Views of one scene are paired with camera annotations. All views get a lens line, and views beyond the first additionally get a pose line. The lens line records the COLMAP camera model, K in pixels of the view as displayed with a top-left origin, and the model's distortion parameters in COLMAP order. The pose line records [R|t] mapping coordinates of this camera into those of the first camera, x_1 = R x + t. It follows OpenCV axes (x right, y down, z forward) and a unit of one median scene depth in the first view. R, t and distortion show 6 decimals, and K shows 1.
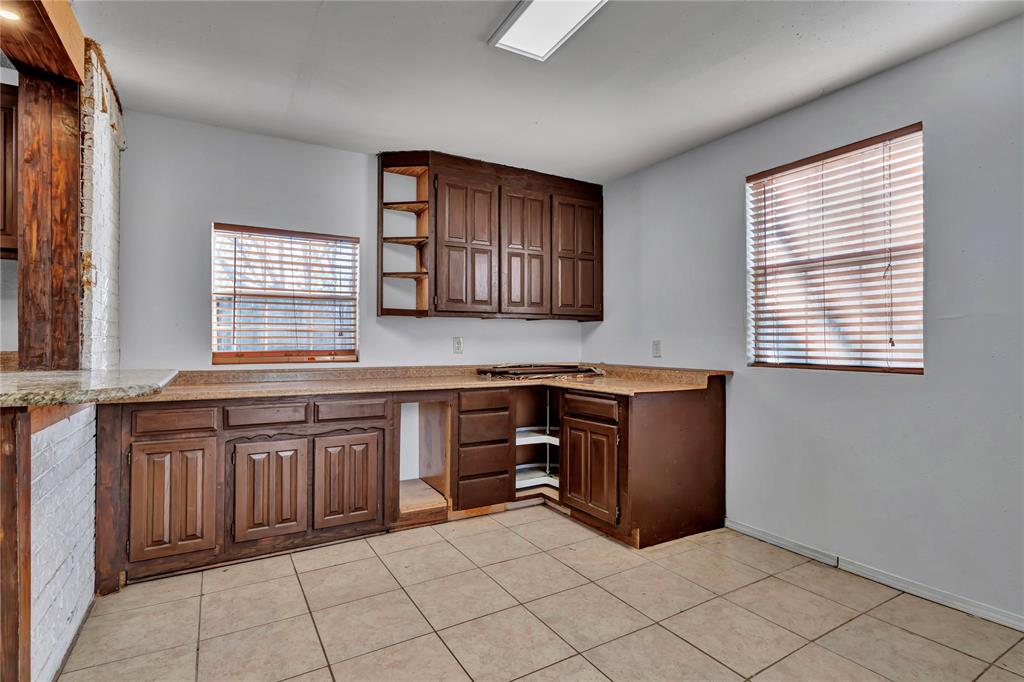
lens RADIAL K [[501.5, 0, 510.1], [0, 501.5, 338.1], [0, 0, 1]] dist [0.000969, 0.000311]
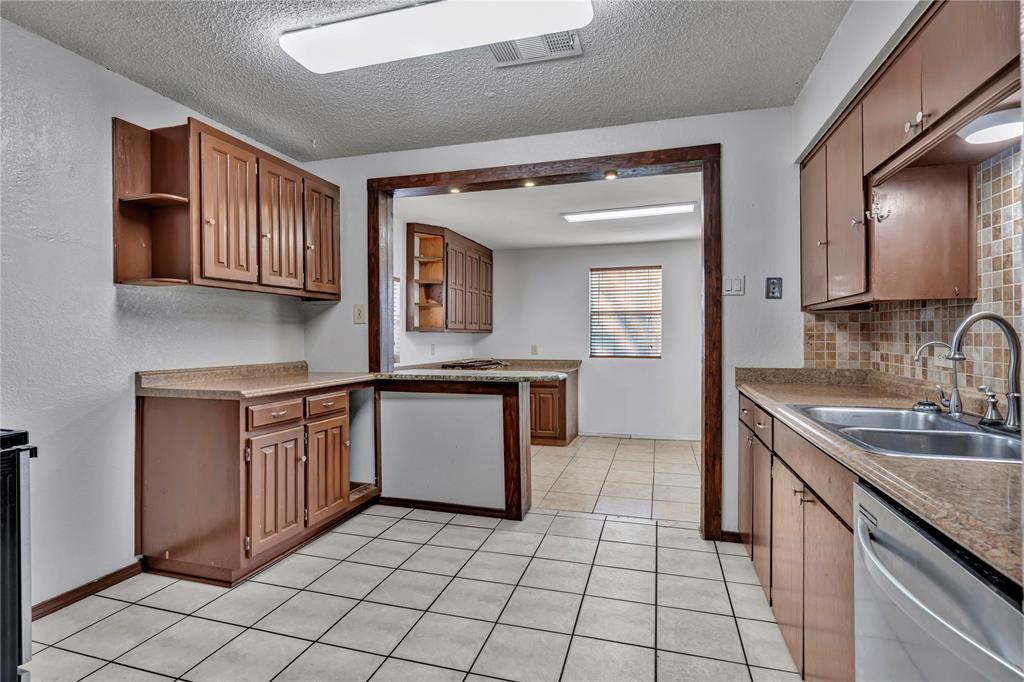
lens RADIAL K [[501.5, 0, 510.1], [0, 501.5, 338.1], [0, 0, 1]] dist [0.000969, 0.000311]
pose [[0.731834, -0.000173, 0.681482, -1.301980], [-0.002881, 0.999990, 0.003349, -0.033957], [-0.681476, -0.004414, 0.731827, -0.347830]]
